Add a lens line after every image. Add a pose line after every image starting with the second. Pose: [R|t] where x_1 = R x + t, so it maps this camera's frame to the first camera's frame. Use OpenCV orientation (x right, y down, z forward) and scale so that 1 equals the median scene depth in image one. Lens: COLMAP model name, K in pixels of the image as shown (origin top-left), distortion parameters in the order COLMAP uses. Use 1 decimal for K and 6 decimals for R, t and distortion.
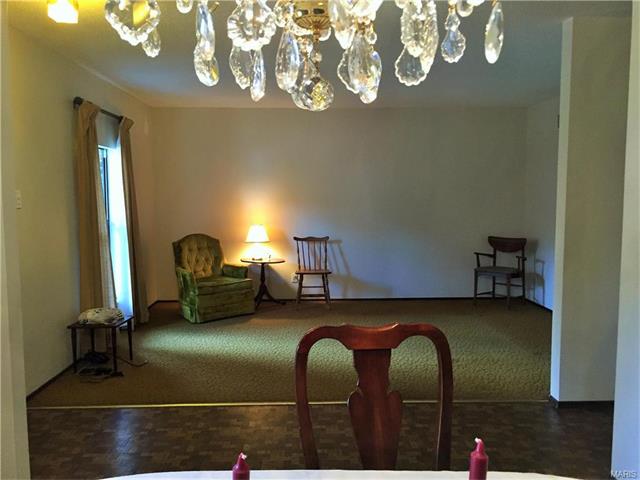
lens RADIAL K [[546.1, 0, 320.7], [0, 546.1, 240.5], [0, 0, 1]] dist [0.068899, -0.068962]
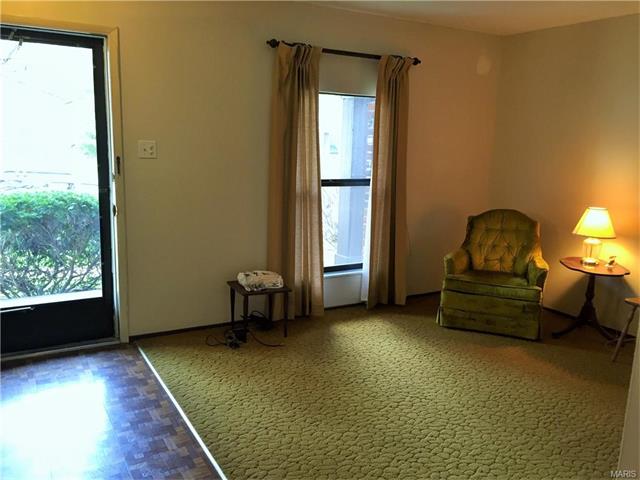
lens RADIAL K [[546.1, 0, 319.9], [0, 546.1, 240.3], [0, 0, 1]] dist [0.068899, -0.068962]
pose [[0.460586, 0.171739, -0.870842, 0.307175], [-0.108776, 0.984630, 0.136647, -0.045874], [0.880925, 0.031789, 0.472188, 0.454438]]
